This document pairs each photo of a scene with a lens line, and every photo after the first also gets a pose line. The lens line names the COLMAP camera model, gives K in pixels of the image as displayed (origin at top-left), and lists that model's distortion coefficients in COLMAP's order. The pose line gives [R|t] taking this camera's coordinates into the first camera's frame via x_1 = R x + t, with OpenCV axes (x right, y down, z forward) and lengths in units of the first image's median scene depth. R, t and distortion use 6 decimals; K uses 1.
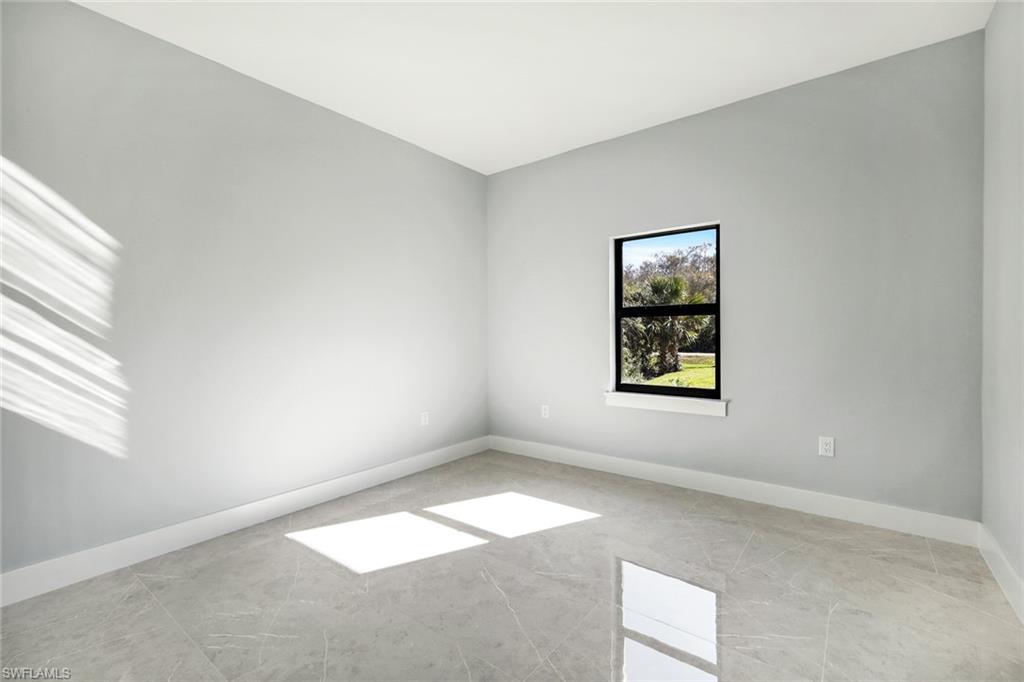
lens RADIAL K [[444.5, 0, 511.3], [0, 444.5, 338.6], [0, 0, 1]] dist [0.001529, 0.000385]
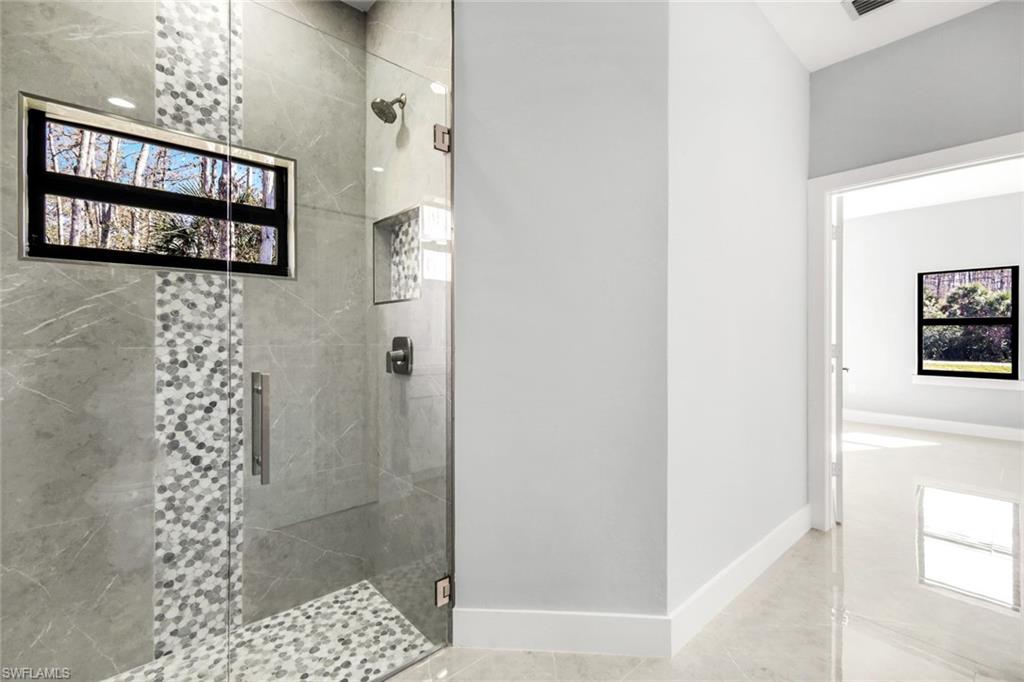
lens RADIAL K [[453.6, 0, 512.0], [0, 453.6, 341.0], [0, 0, 1]] dist [0.000596, 0.000113]
pose [[0.981953, 0.006255, -0.189023, -0.936502], [-0.005810, 0.999979, 0.002909, 0.007835], [0.189037, -0.001758, 0.981968, -0.873803]]
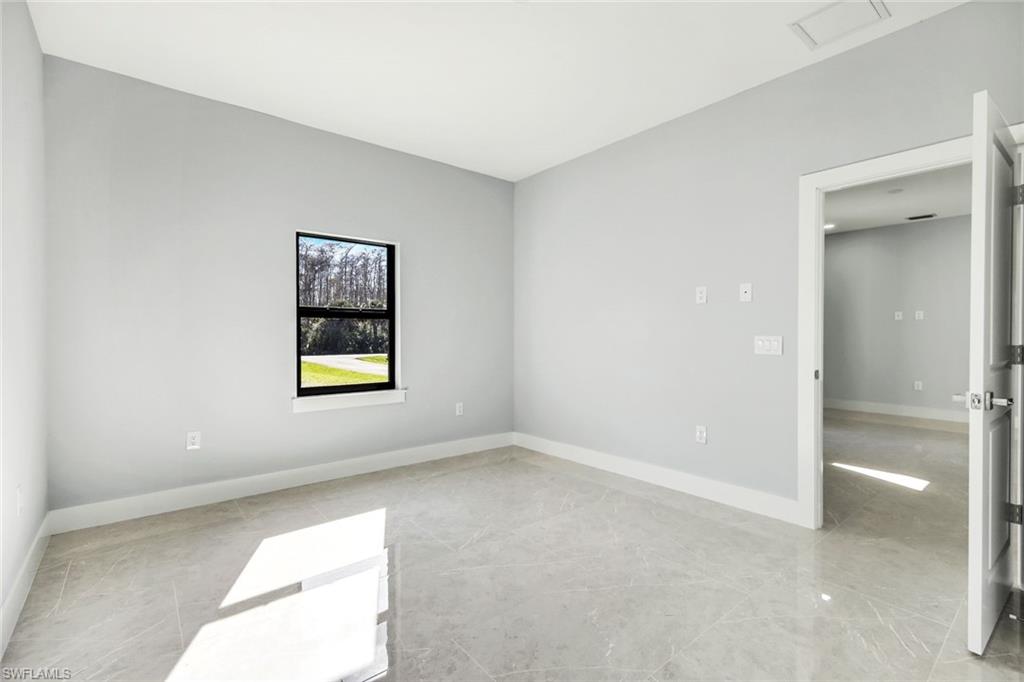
lens RADIAL K [[453.6, 0, 512.0], [0, 453.6, 341.0], [0, 0, 1]] dist [0.000596, 0.000113]
pose [[0.236402, -0.007104, 0.971629, -0.648621], [0.011313, 0.999926, 0.004558, 0.003058], [-0.971590, 0.009914, 0.236465, 0.387478]]
